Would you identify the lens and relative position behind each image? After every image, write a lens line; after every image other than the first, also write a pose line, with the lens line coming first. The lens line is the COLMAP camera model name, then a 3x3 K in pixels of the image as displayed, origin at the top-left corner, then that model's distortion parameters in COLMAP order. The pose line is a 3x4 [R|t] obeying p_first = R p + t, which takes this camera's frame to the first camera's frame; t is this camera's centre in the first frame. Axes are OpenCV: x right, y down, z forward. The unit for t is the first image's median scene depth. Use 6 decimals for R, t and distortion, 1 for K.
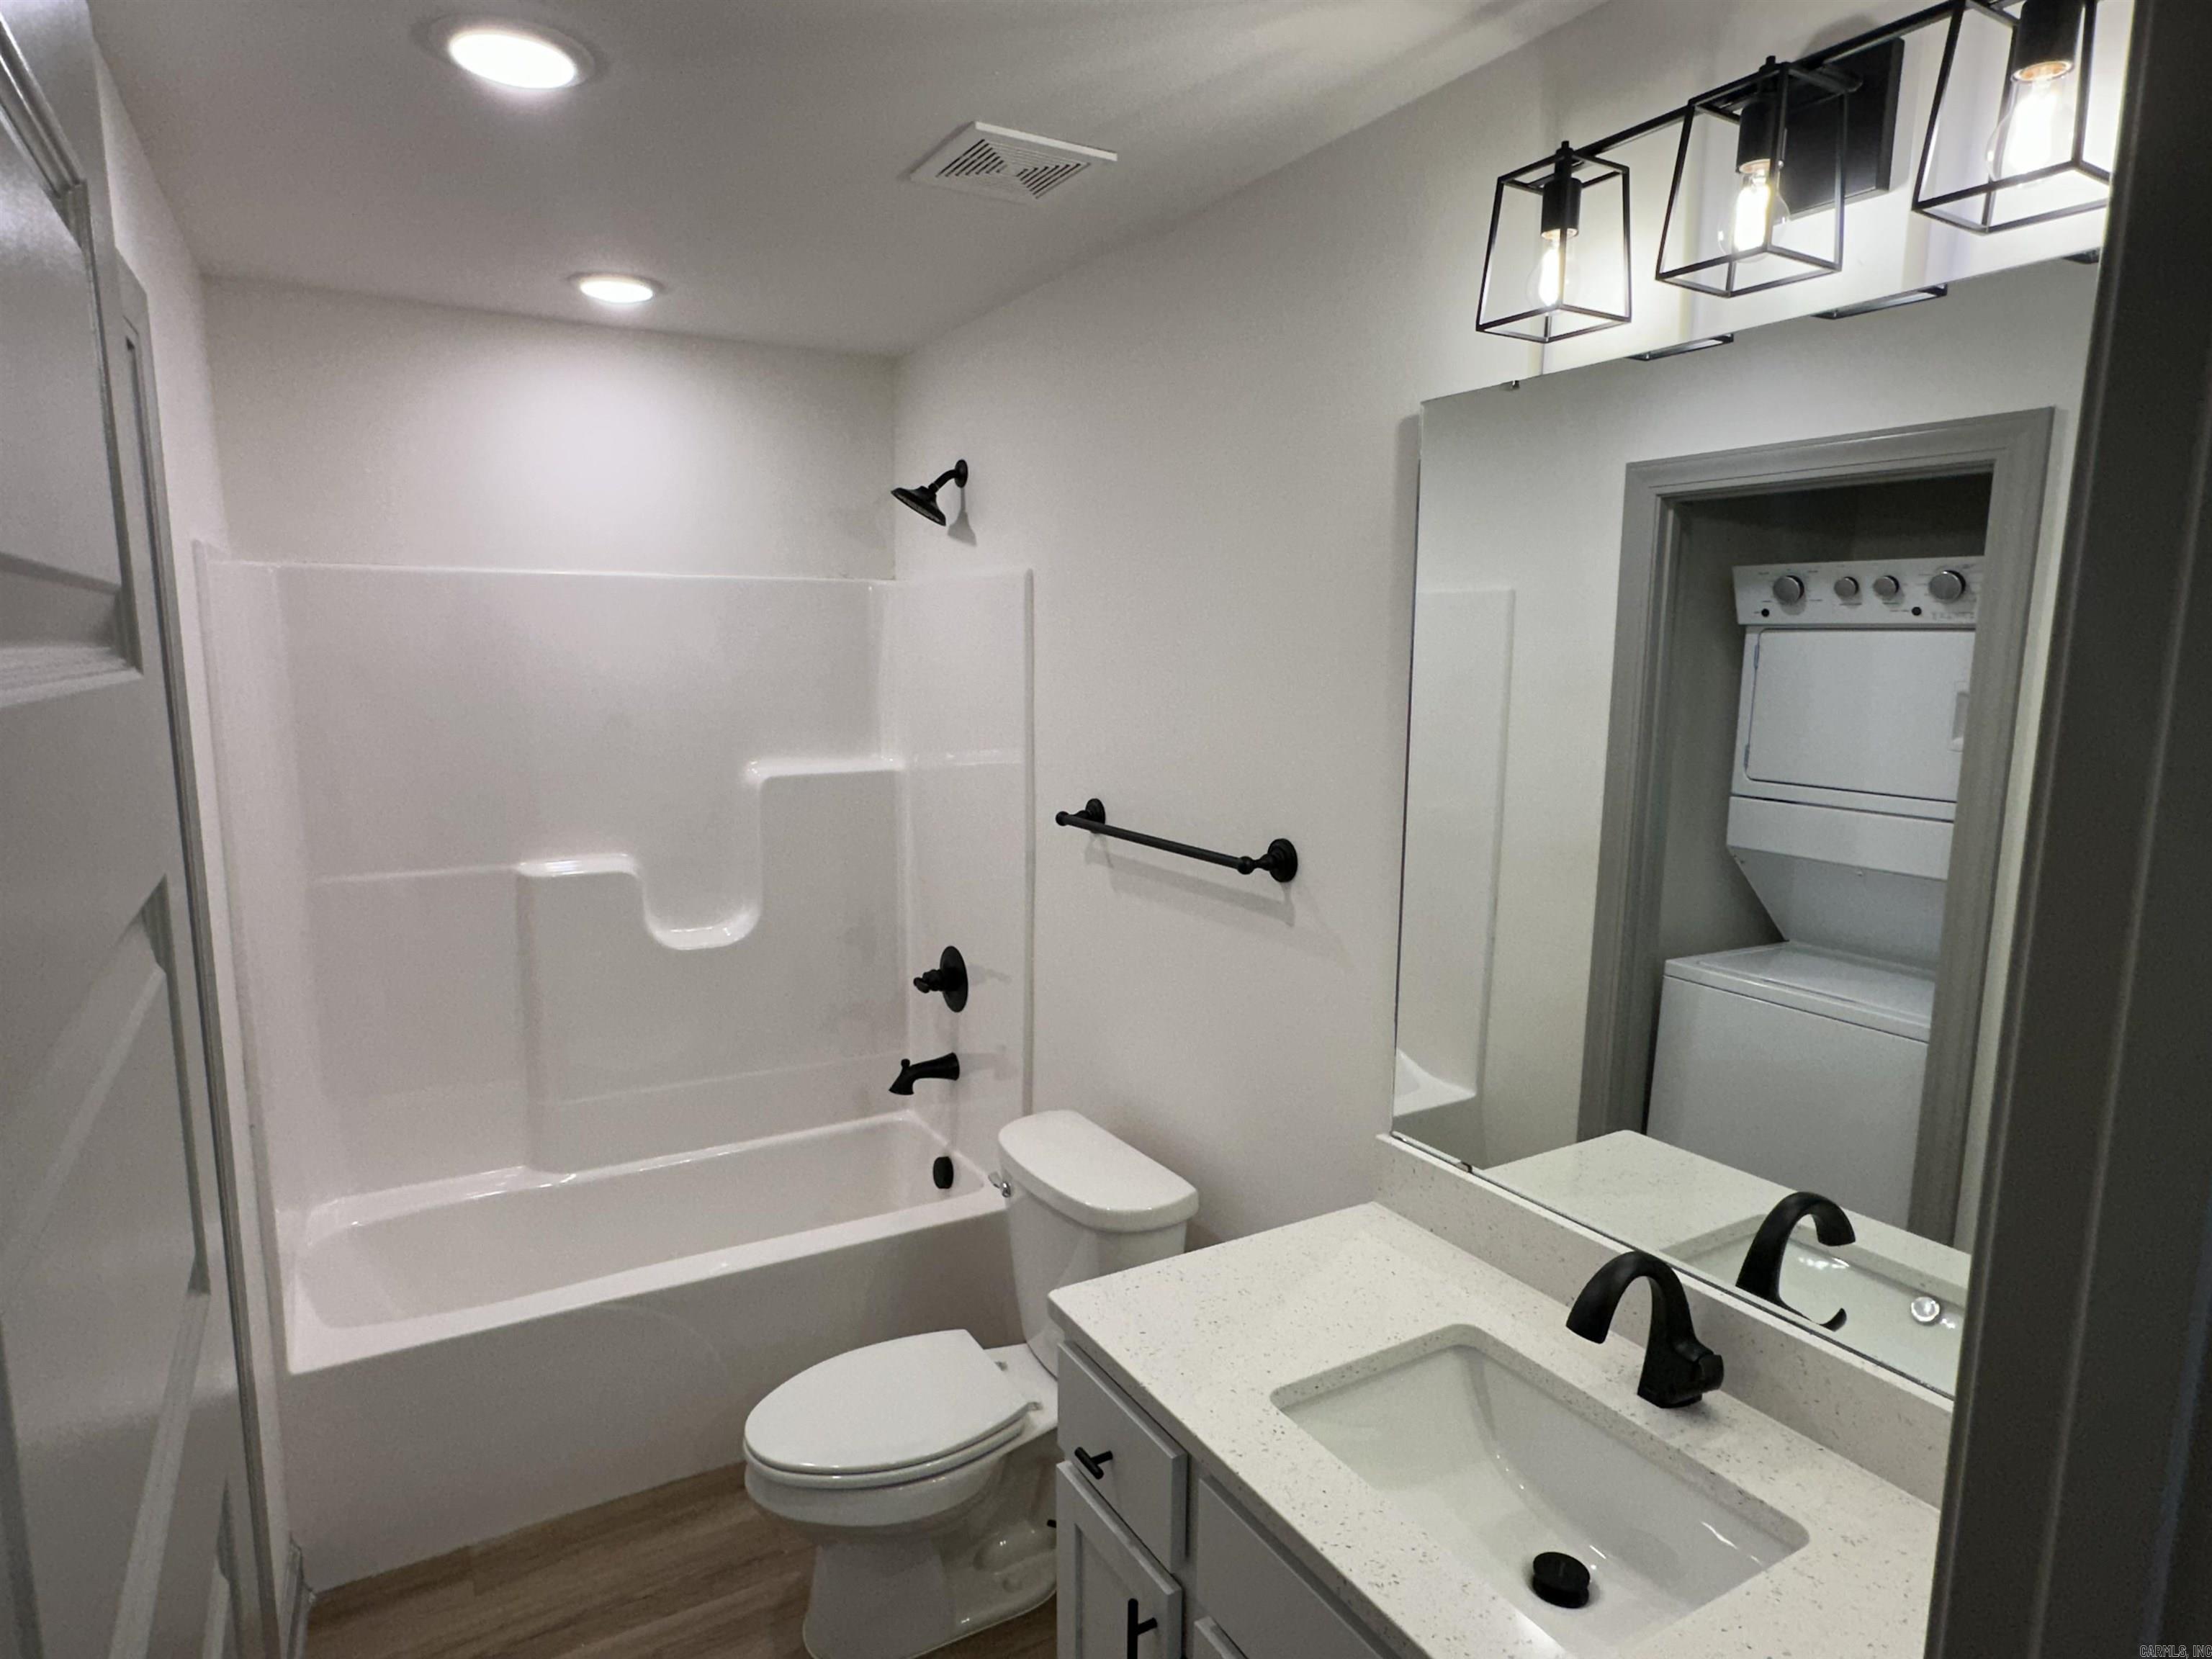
lens RADIAL K [[1286.6, 0, 1077.0], [0, 1286.6, 834.4], [0, 0, 1]] dist [-0.045578, 0.057619]
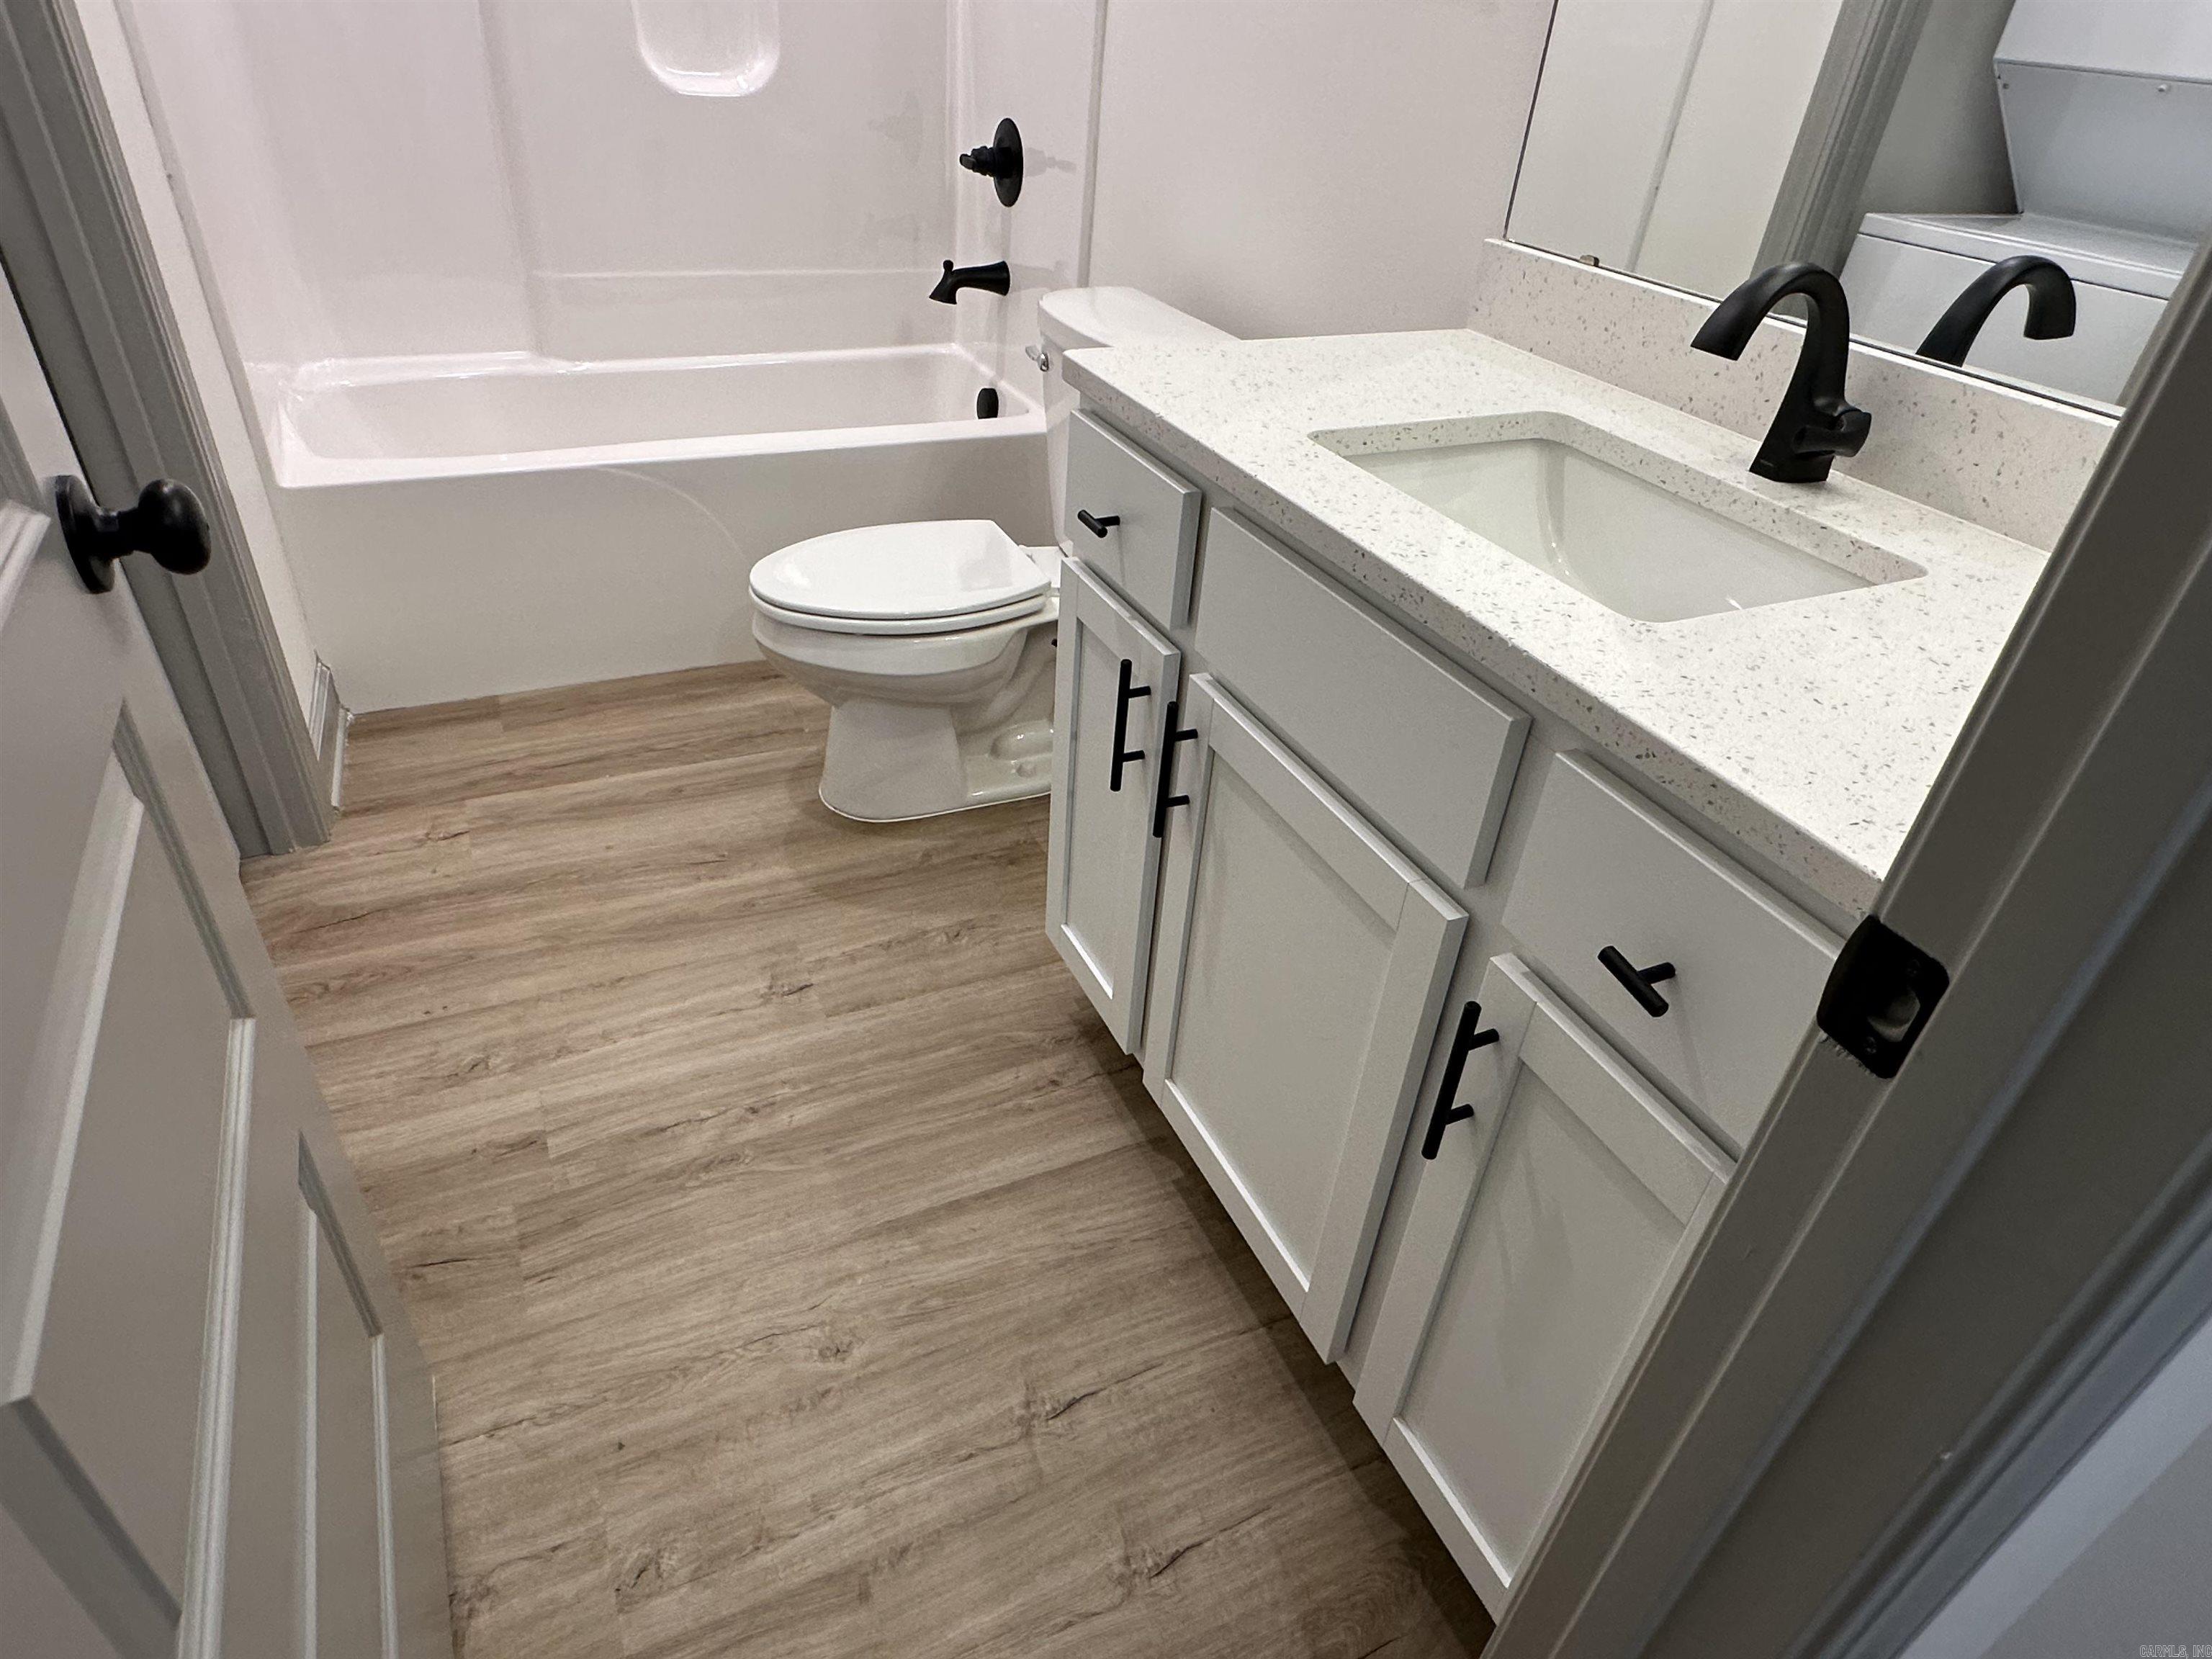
lens RADIAL K [[1279.1, 0, 1098.6], [0, 1279.1, 842.1], [0, 0, 1]] dist [-0.004283, 0.002516]
pose [[0.995355, 0.092648, -0.026153, 0.037821], [-0.072284, 0.898693, 0.432580, 0.203019], [0.063582, -0.428681, 0.901216, 0.072666]]
